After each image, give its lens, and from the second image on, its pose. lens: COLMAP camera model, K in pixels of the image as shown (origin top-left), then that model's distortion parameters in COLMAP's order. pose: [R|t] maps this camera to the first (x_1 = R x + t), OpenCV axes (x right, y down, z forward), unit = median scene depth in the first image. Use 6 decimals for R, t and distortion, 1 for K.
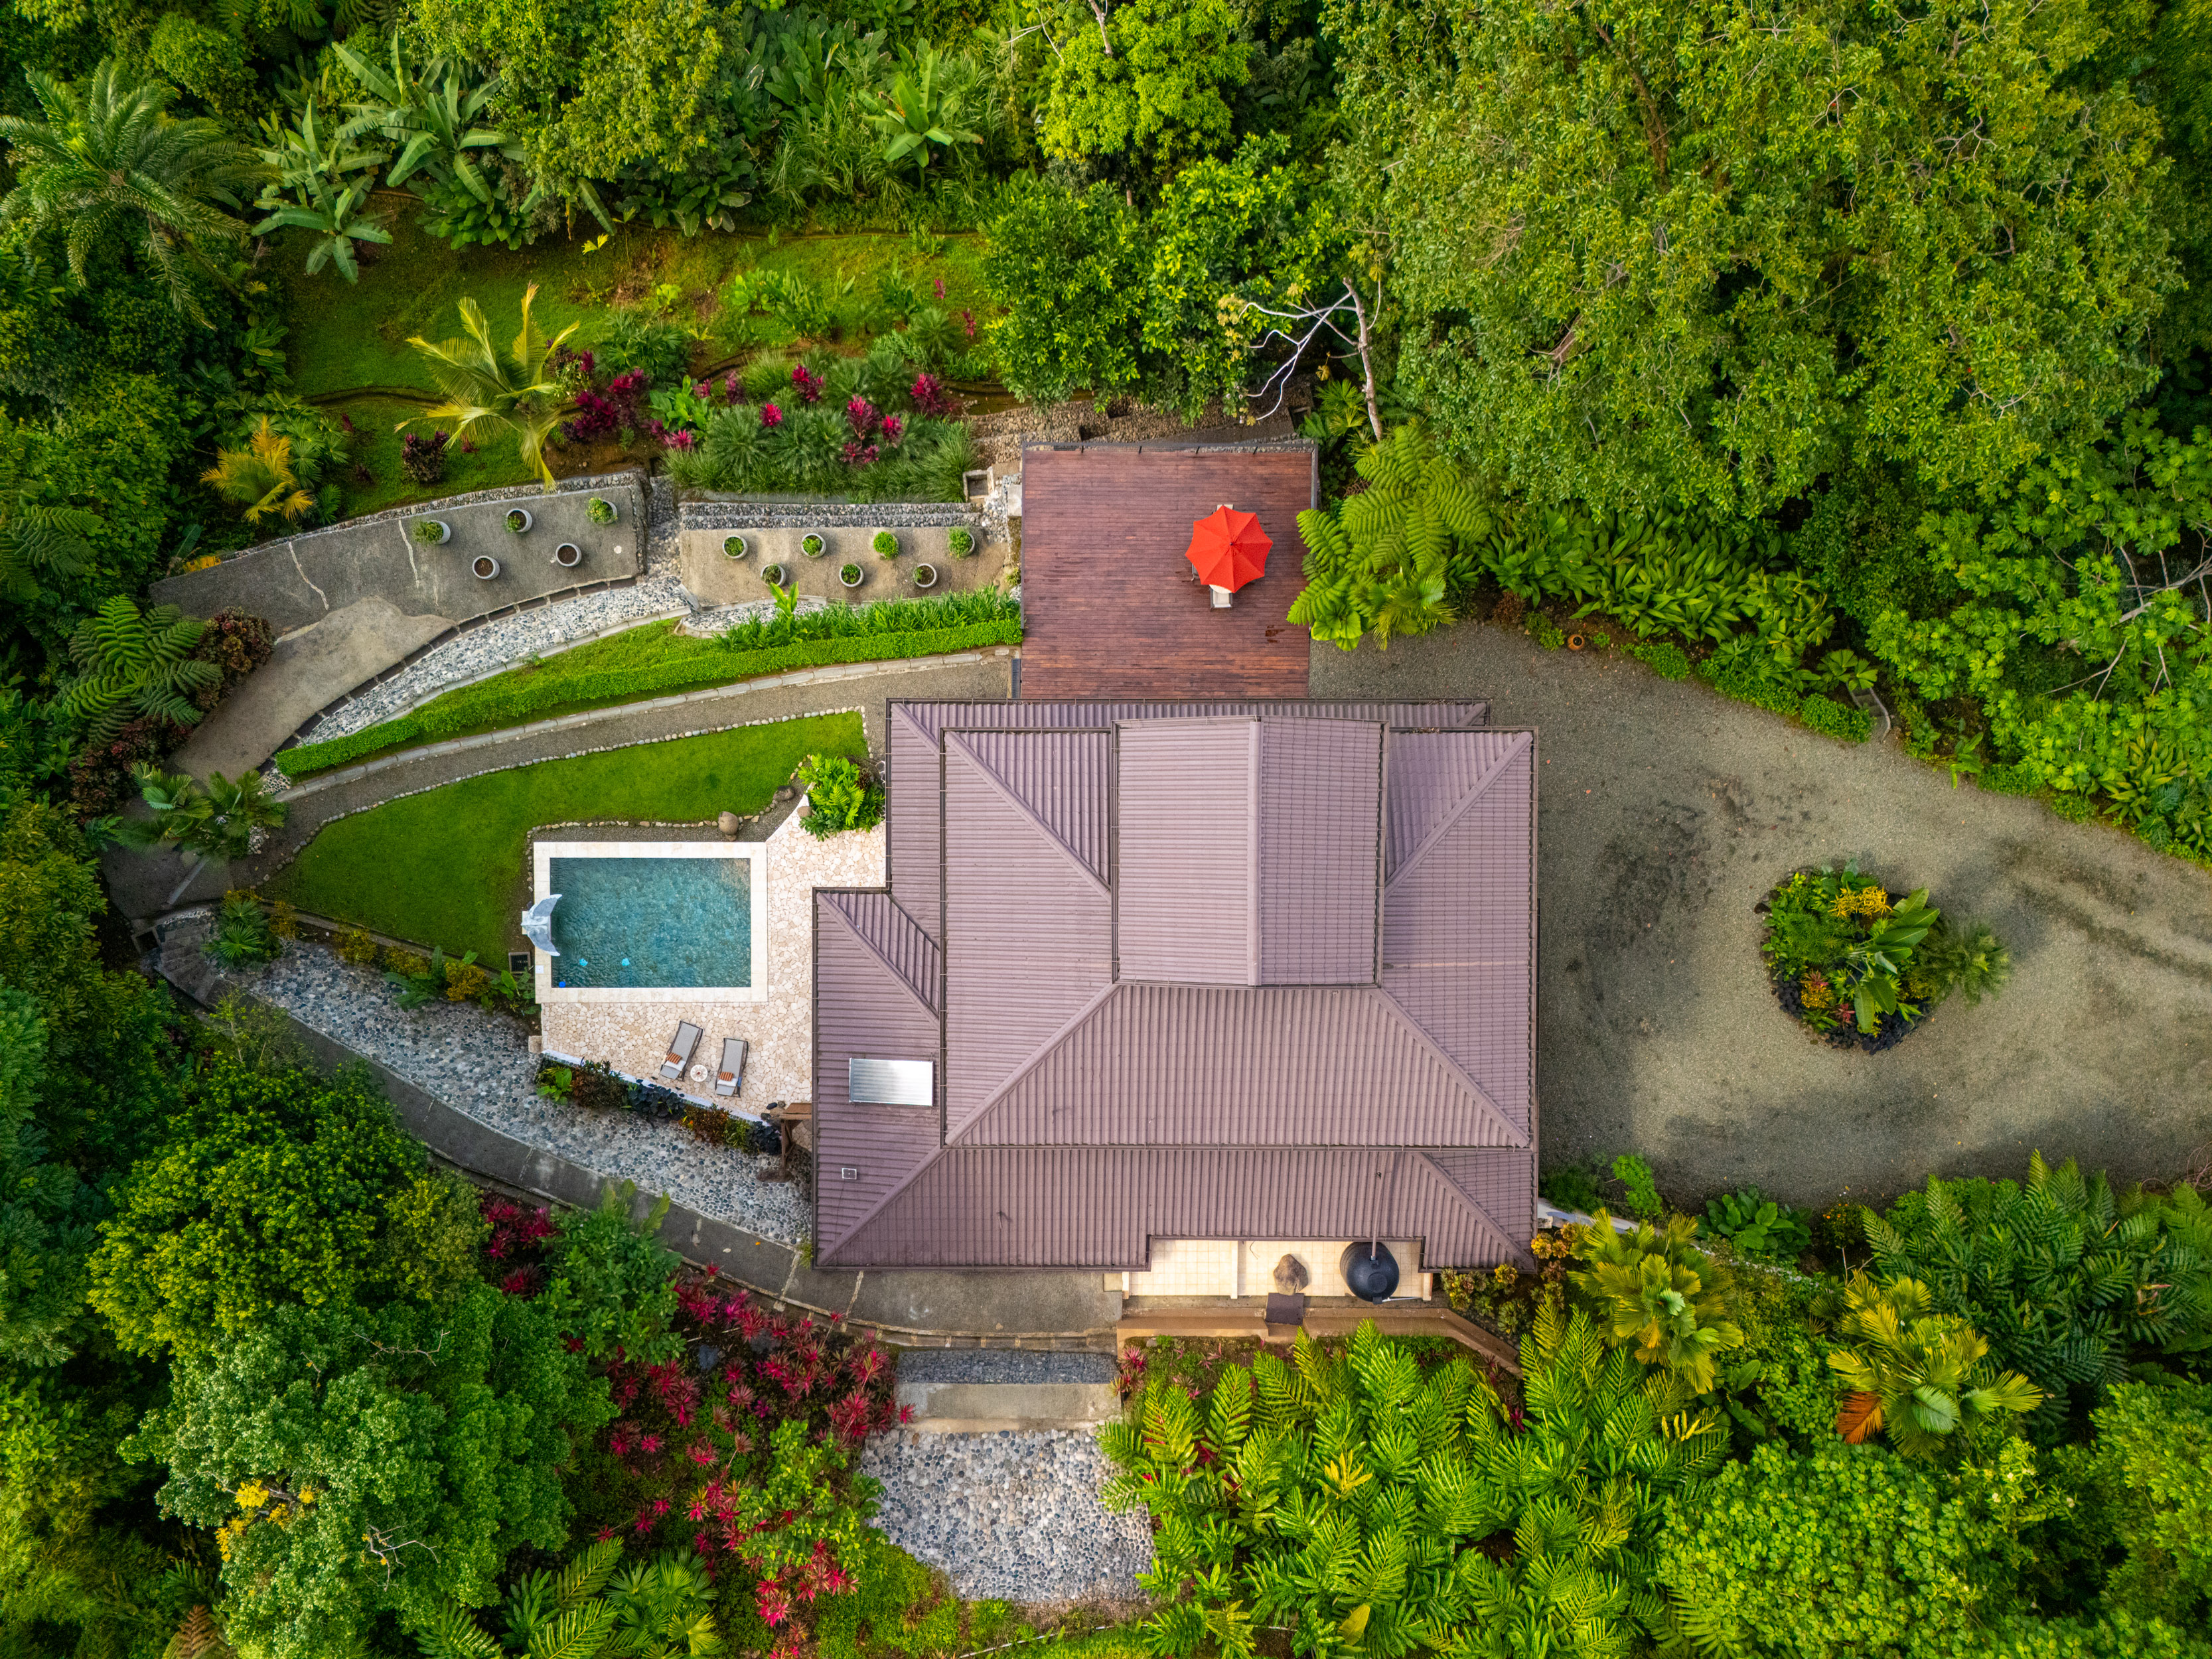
lens RADIAL K [[1562.9, 0, 1101.6], [0, 1562.9, 891.1], [0, 0, 1]] dist [0.023990, 0.004060]
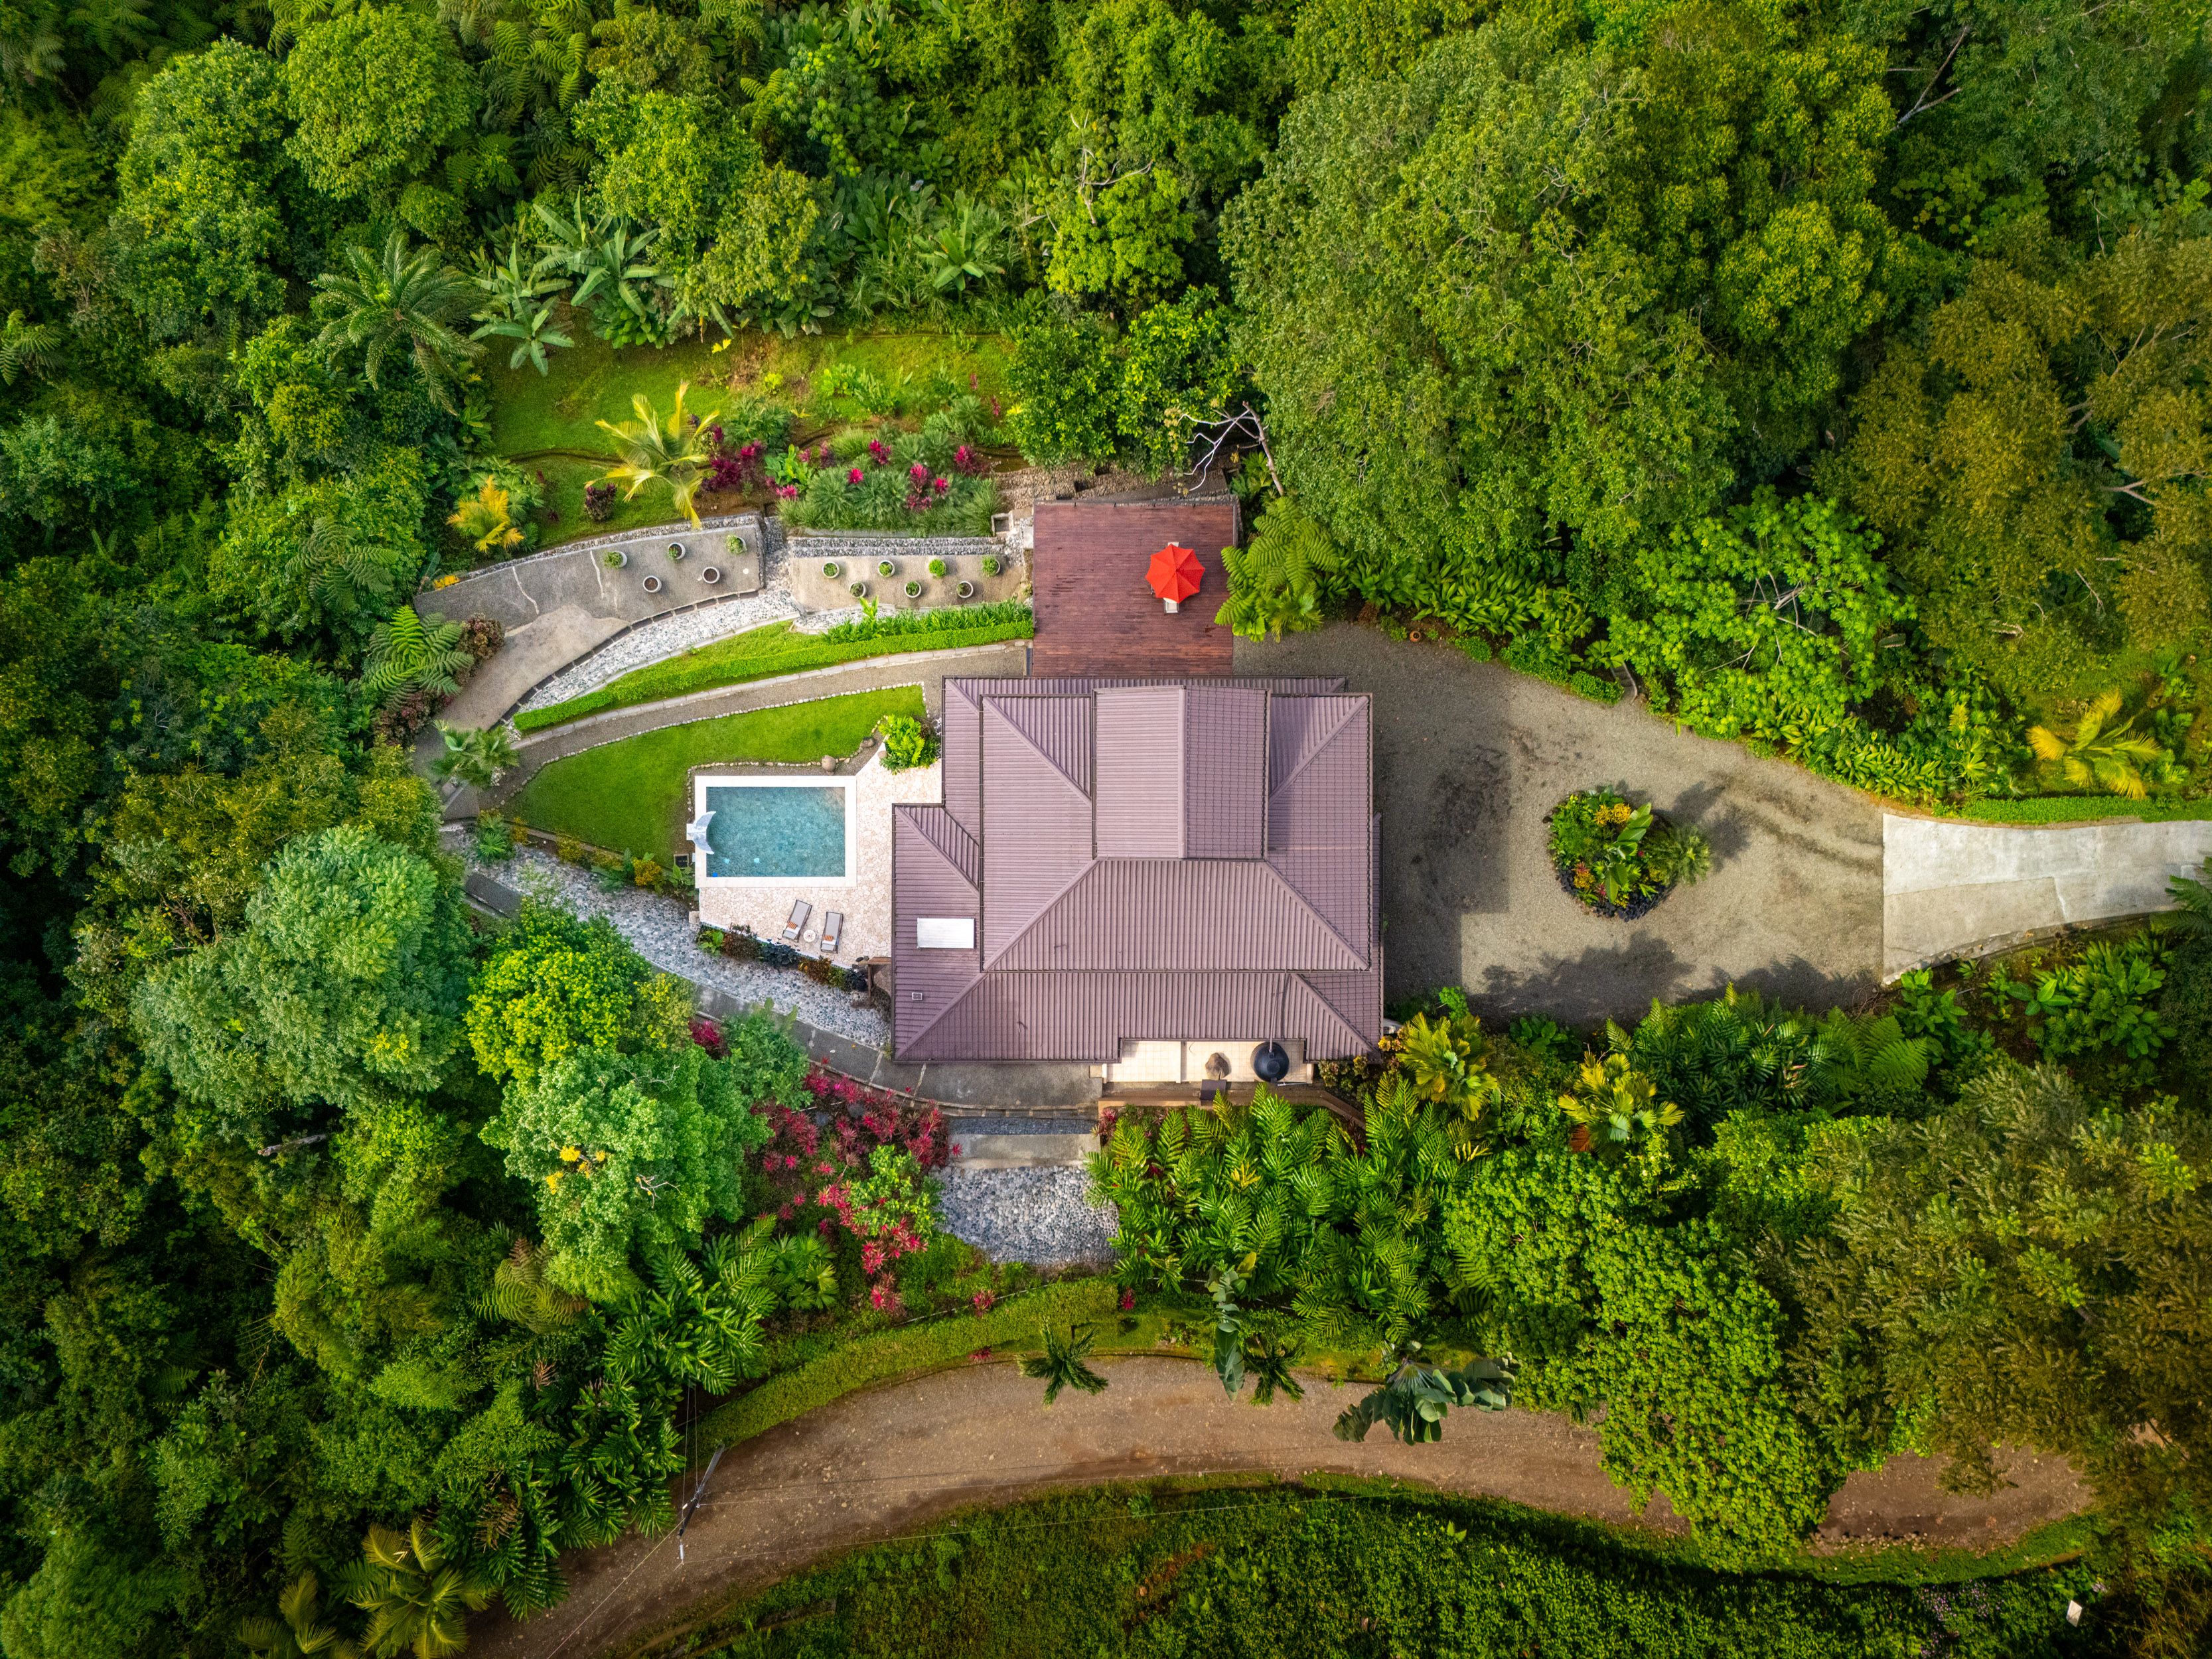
lens RADIAL K [[1634.8, 0, 1111.6], [0, 1634.8, 828.5], [0, 0, 1]] dist [0.071529, -0.062983]
pose [[0.999990, -0.002237, -0.003823, 0.026814], [0.002111, 0.999460, -0.032784, 0.068124], [0.003894, 0.032776, 0.999455, -0.511523]]
